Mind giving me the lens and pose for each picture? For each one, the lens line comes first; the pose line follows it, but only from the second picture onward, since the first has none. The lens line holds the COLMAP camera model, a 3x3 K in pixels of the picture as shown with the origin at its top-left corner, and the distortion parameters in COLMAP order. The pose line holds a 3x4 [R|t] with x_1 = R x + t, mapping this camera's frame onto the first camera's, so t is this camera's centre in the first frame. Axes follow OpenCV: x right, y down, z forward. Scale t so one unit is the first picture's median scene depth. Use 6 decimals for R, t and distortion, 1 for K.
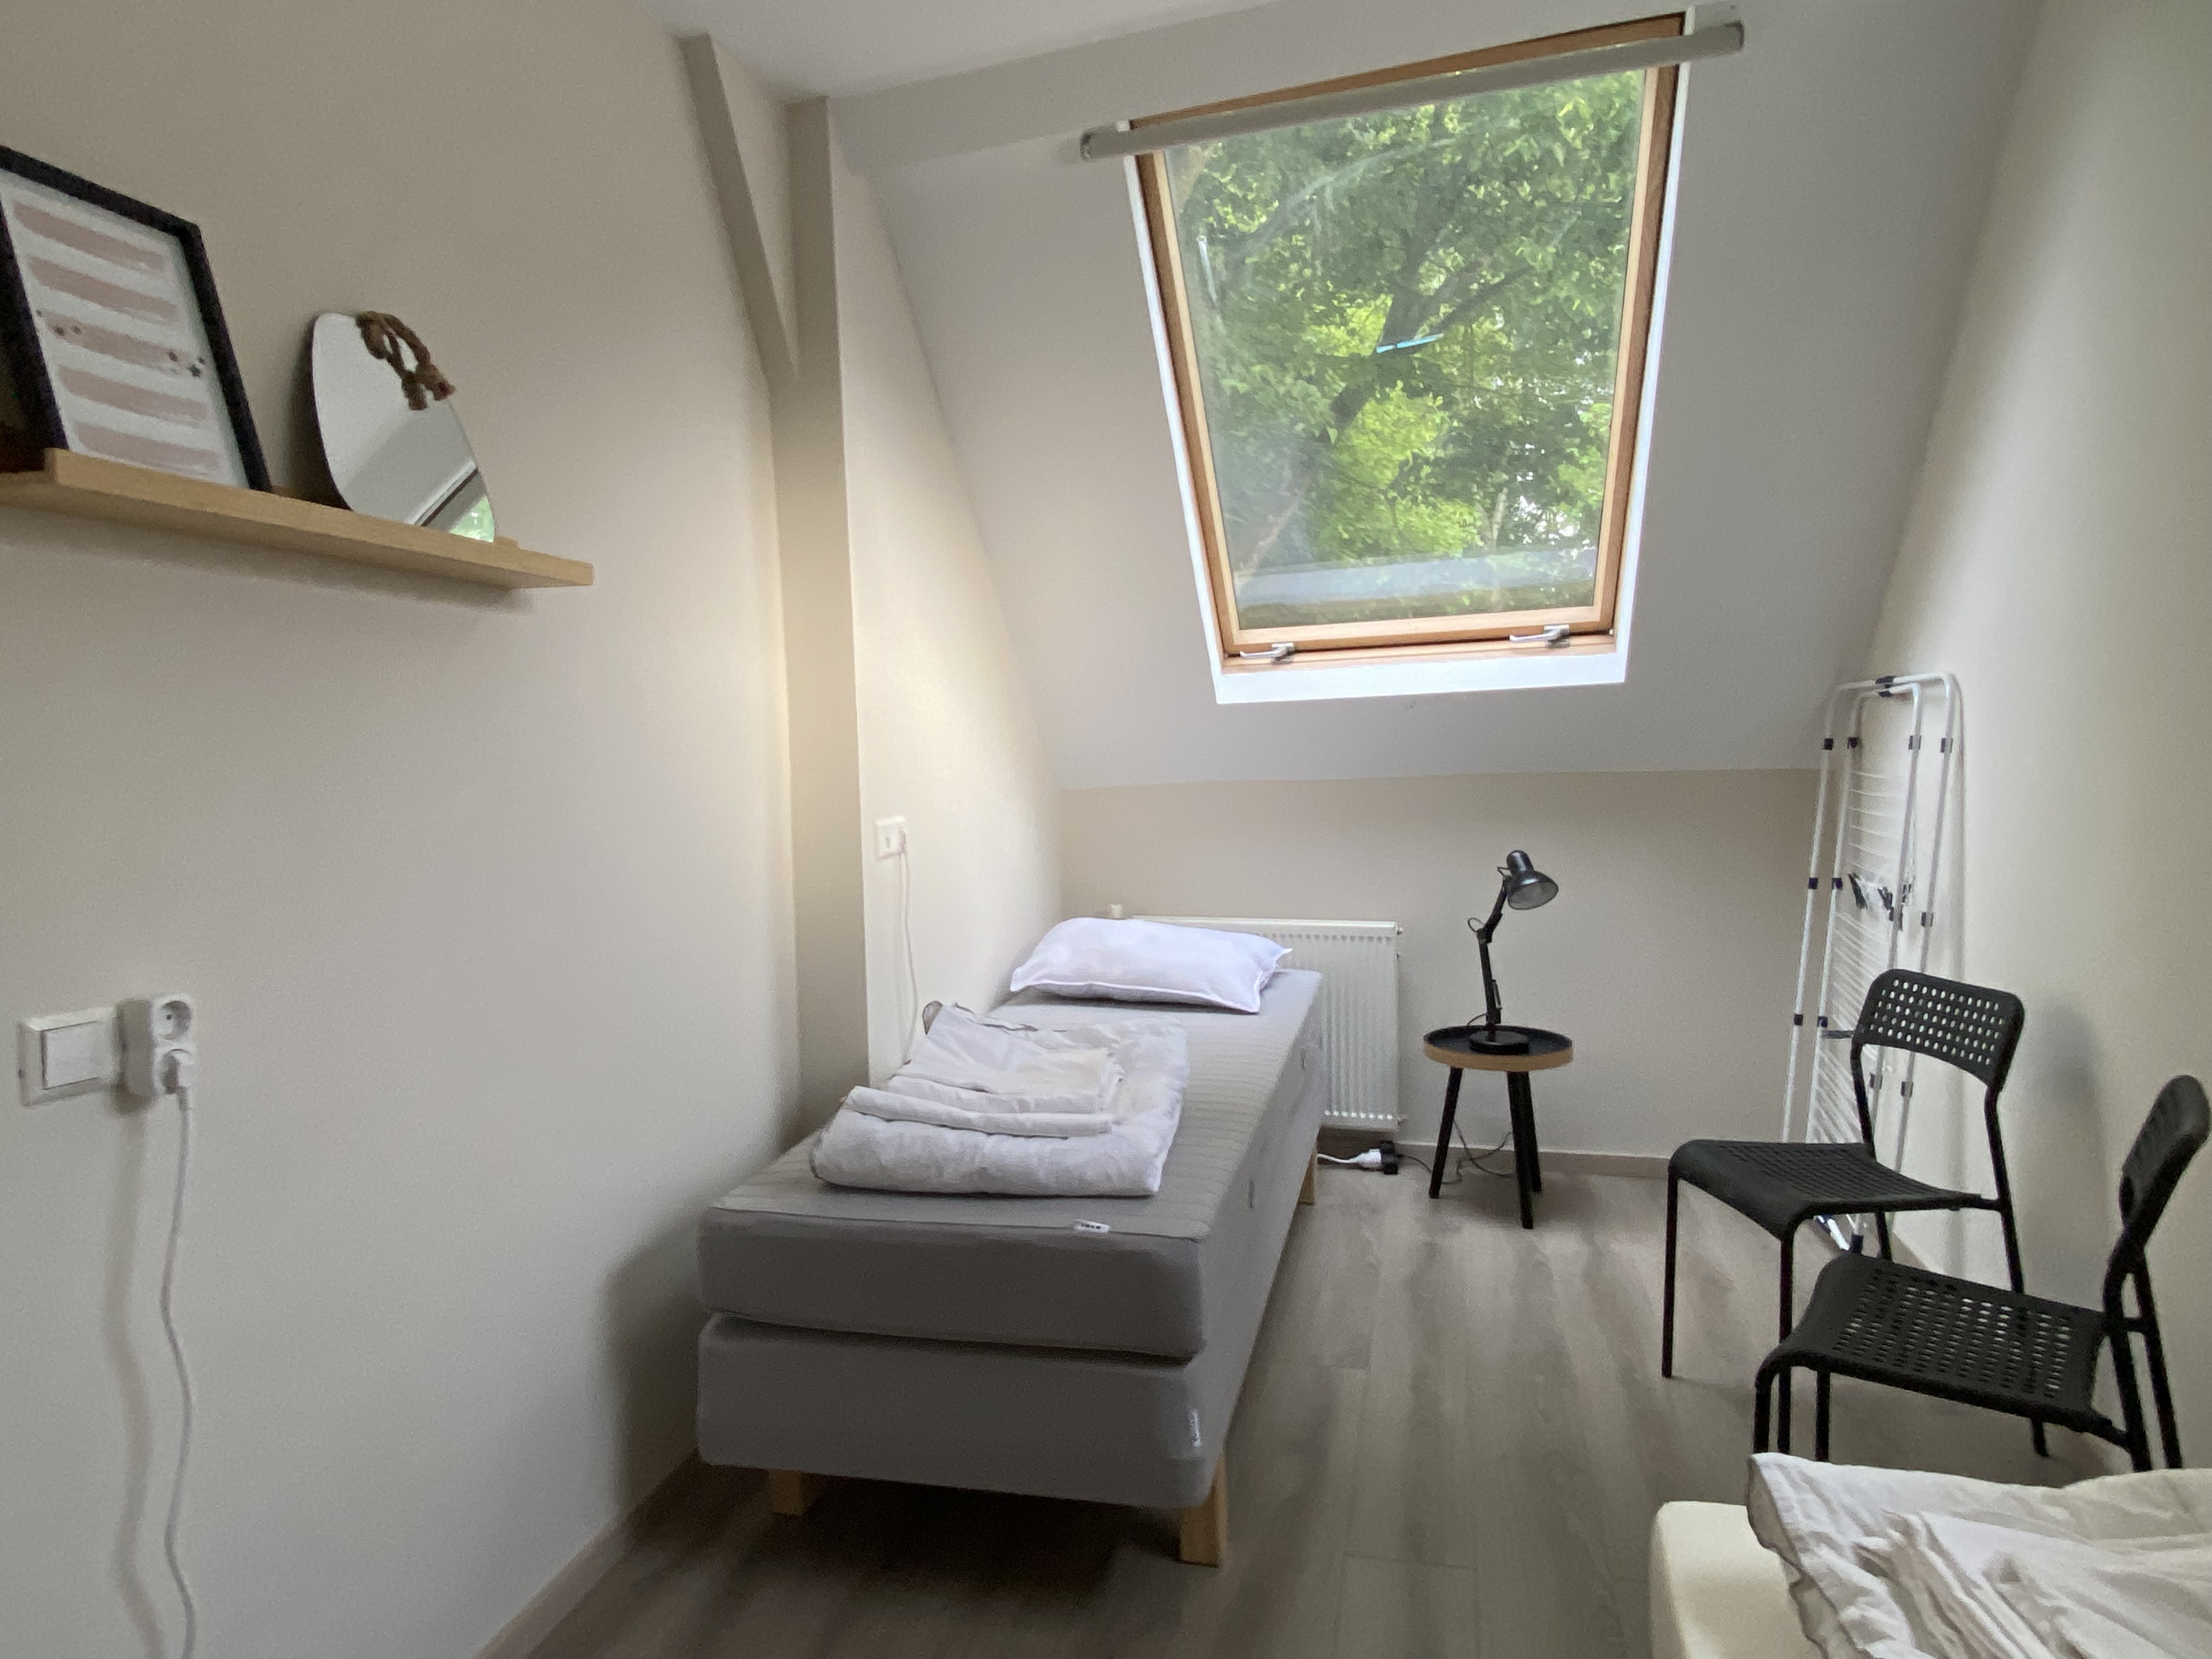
lens RADIAL K [[1316.9, 0, 1092.7], [0, 1316.9, 830.3], [0, 0, 1]] dist [0.041335, -0.003631]
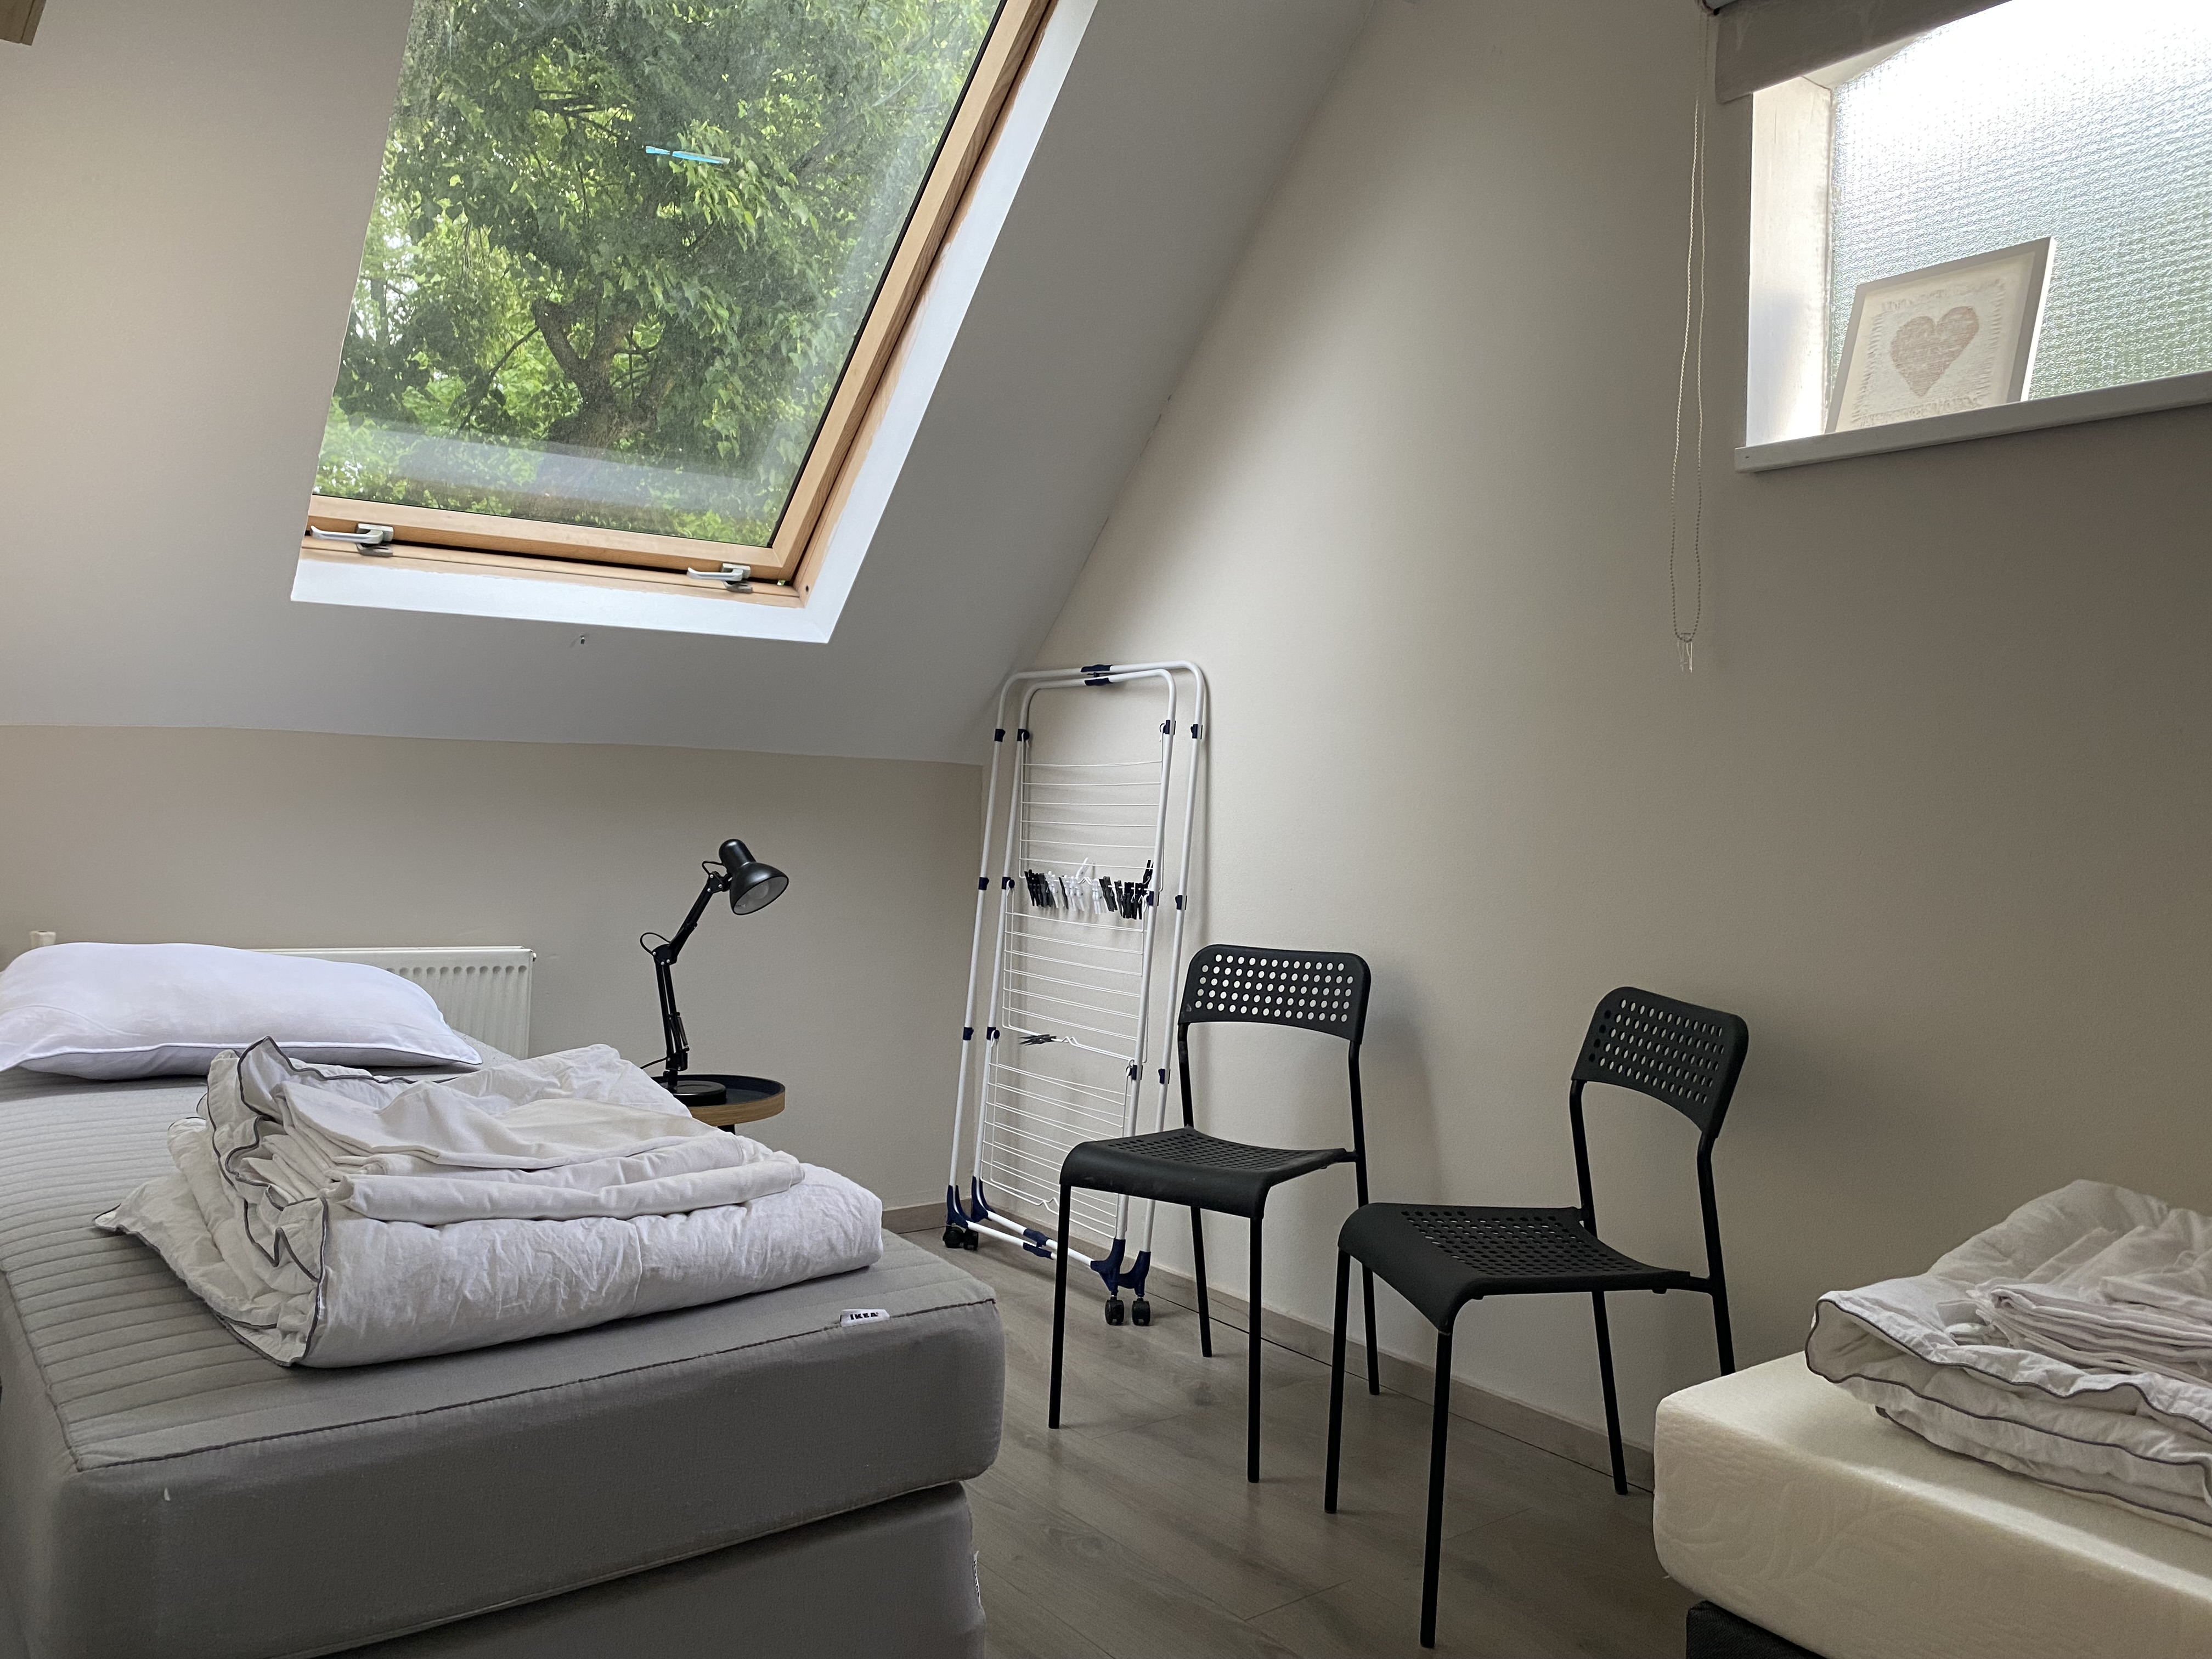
lens RADIAL K [[1679.0, 0, 1114.7], [0, 1679.0, 825.1], [0, 0, 1]] dist [0.021826, -0.030030]
pose [[0.599321, 0.037953, 0.799609, -0.345473], [0.004883, 0.998684, -0.051062, 0.060164], [-0.800494, 0.034507, 0.598347, 0.234902]]
